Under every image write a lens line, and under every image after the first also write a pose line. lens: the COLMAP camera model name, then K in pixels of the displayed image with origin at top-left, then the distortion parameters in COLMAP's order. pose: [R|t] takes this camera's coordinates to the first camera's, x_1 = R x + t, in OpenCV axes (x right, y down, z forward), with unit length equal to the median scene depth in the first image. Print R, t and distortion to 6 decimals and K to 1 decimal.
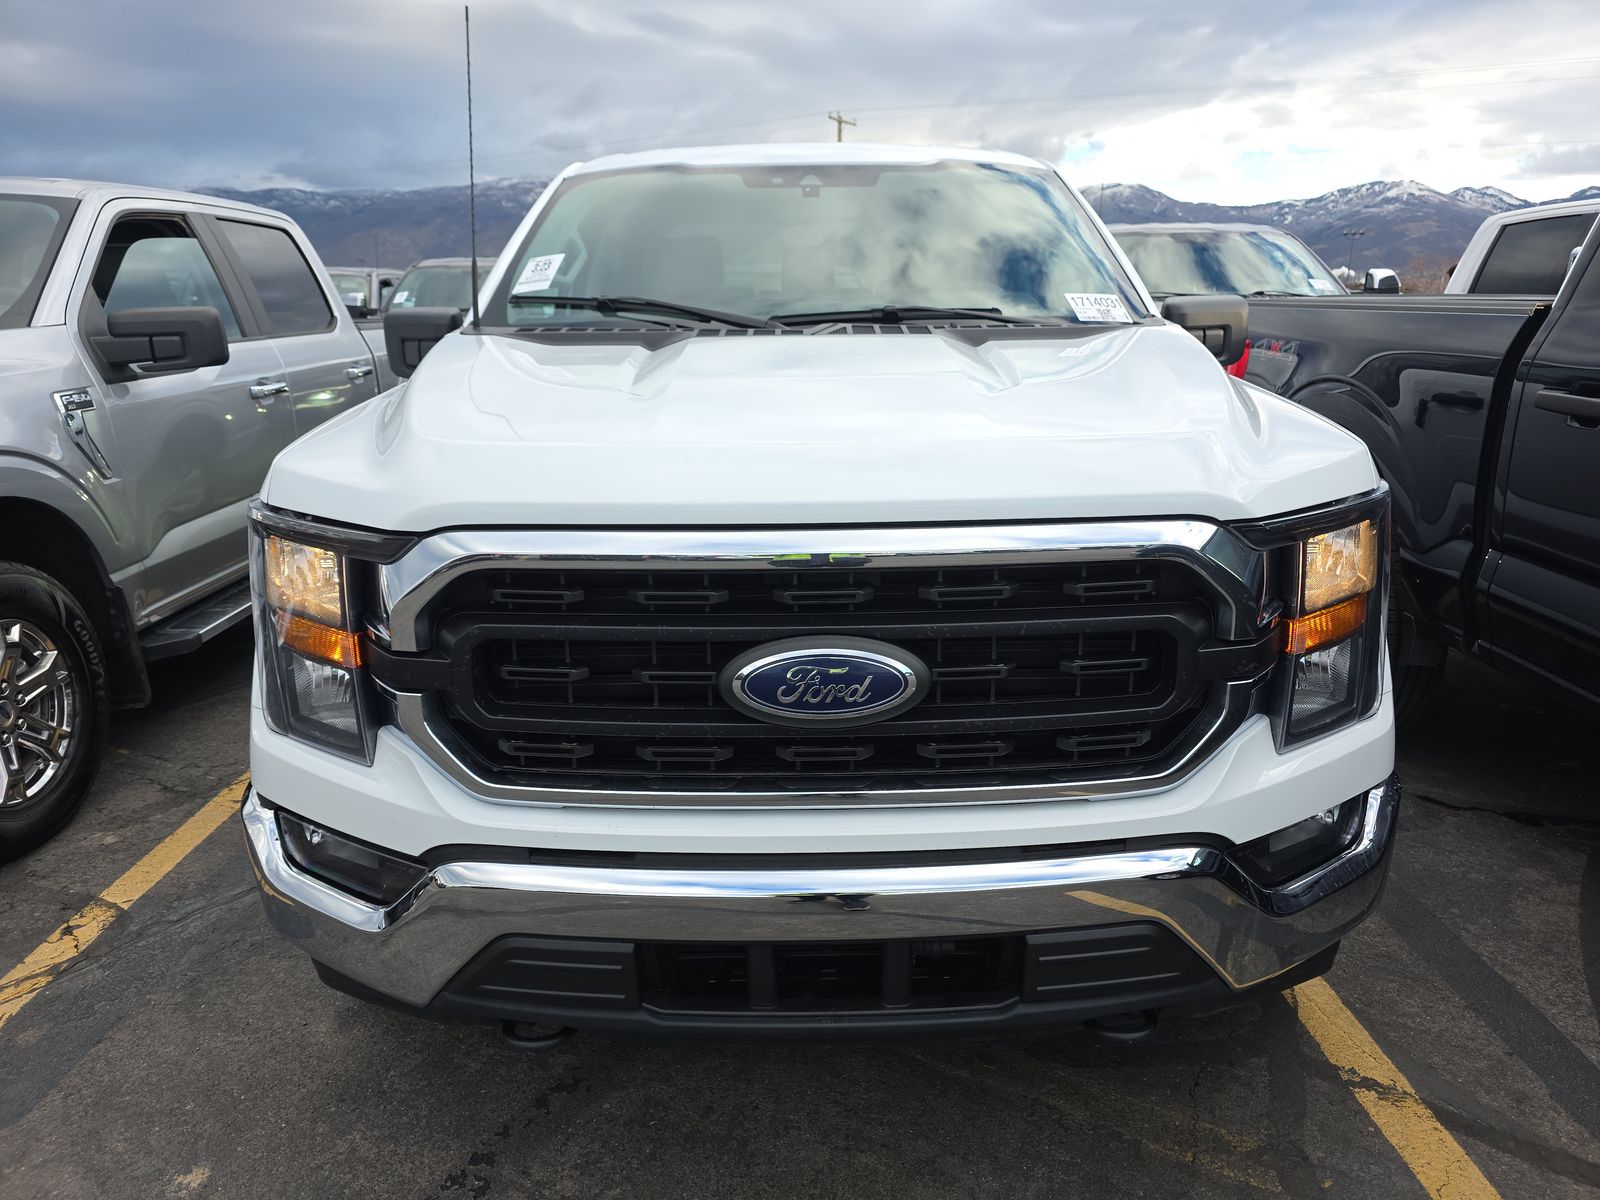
lens RADIAL K [[1079.1, 0, 794.8], [0, 1079.1, 595.1], [0, 0, 1]] dist [0.025856, -0.011013]
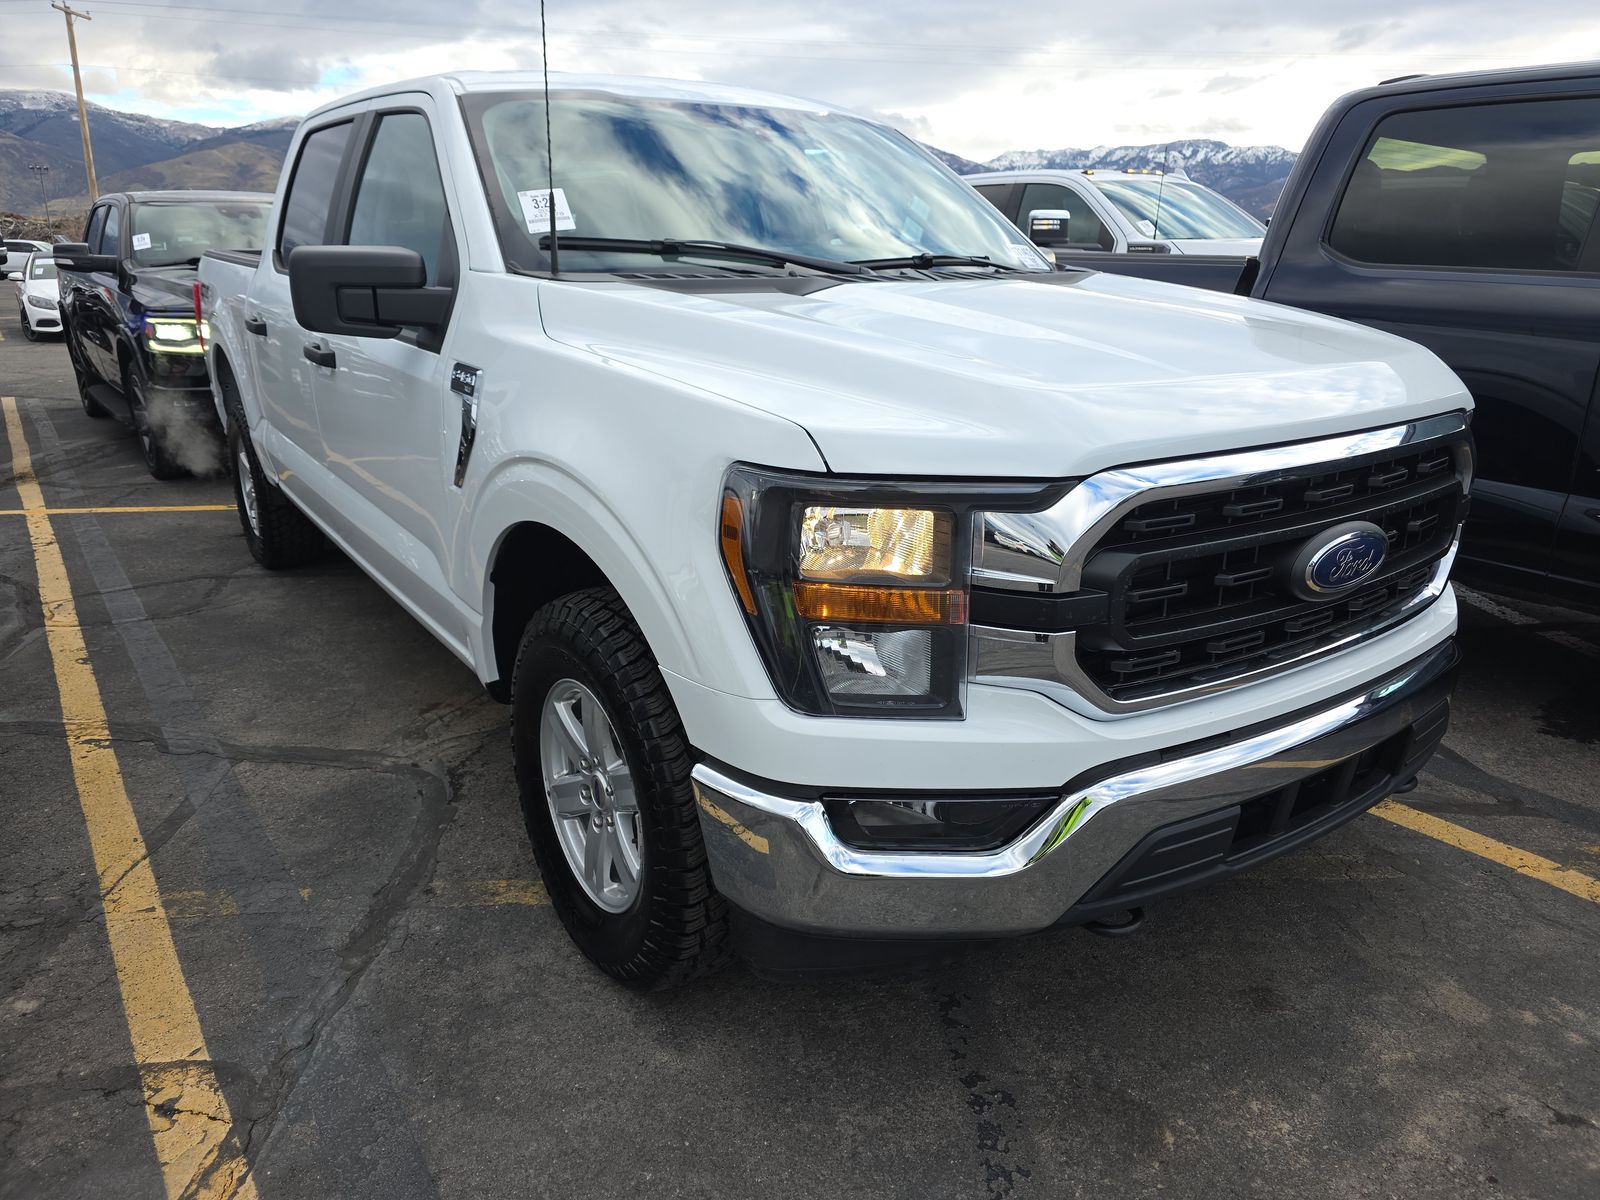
lens RADIAL K [[1079.1, 0, 788.5], [0, 1079.1, 602.6], [0, 0, 1]] dist [0.025856, -0.011013]
pose [[0.826613, -0.164539, 0.538180, -0.690588], [0.134385, 0.986350, 0.095151, -0.044282], [-0.546490, -0.006330, 0.837442, 0.167596]]
